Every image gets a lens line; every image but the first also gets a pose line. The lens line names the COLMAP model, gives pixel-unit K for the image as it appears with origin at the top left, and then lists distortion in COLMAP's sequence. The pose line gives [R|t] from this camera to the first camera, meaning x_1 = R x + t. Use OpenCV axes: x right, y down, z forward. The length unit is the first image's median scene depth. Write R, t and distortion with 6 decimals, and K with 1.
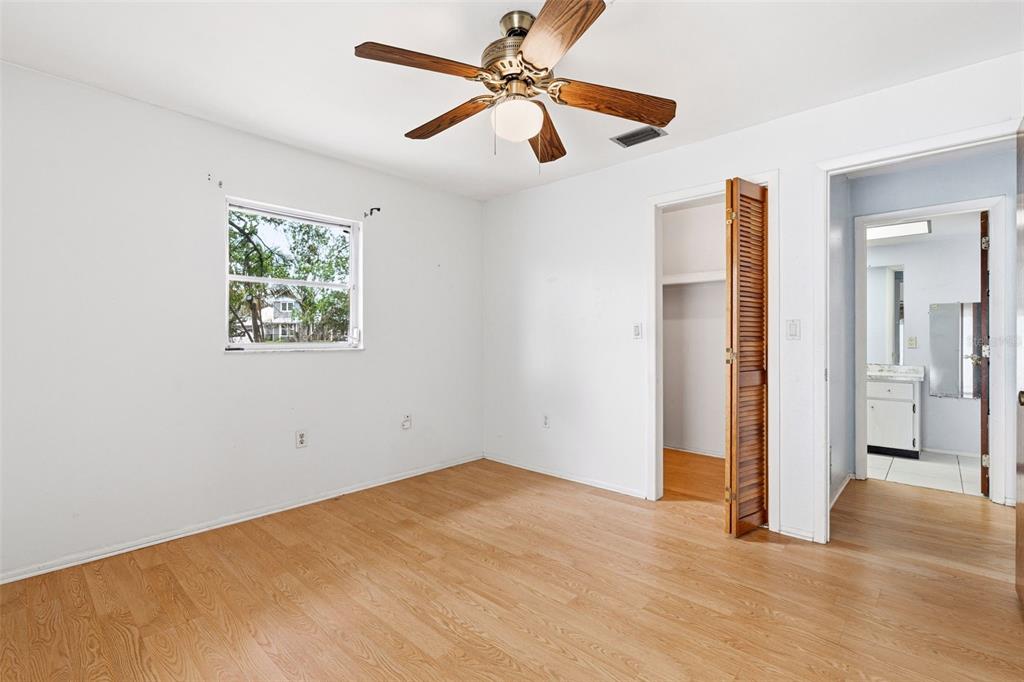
lens RADIAL K [[466.6, 0, 509.5], [0, 466.6, 335.1], [0, 0, 1]] dist [-0.000720, 0.000244]
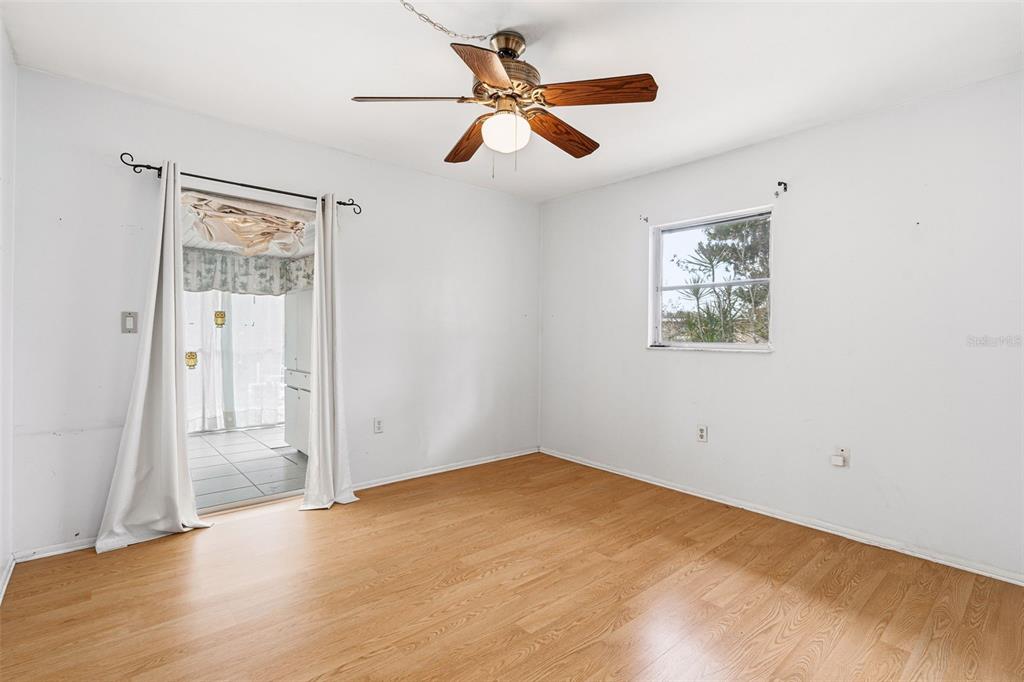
lens RADIAL K [[466.6, 0, 509.5], [0, 466.6, 335.1], [0, 0, 1]] dist [-0.000720, 0.000244]
pose [[-0.092500, 0.000329, -0.995713, 0.770966], [-0.008799, 0.999961, 0.001148, 0.002256], [0.995674, 0.008867, -0.092494, 0.789475]]
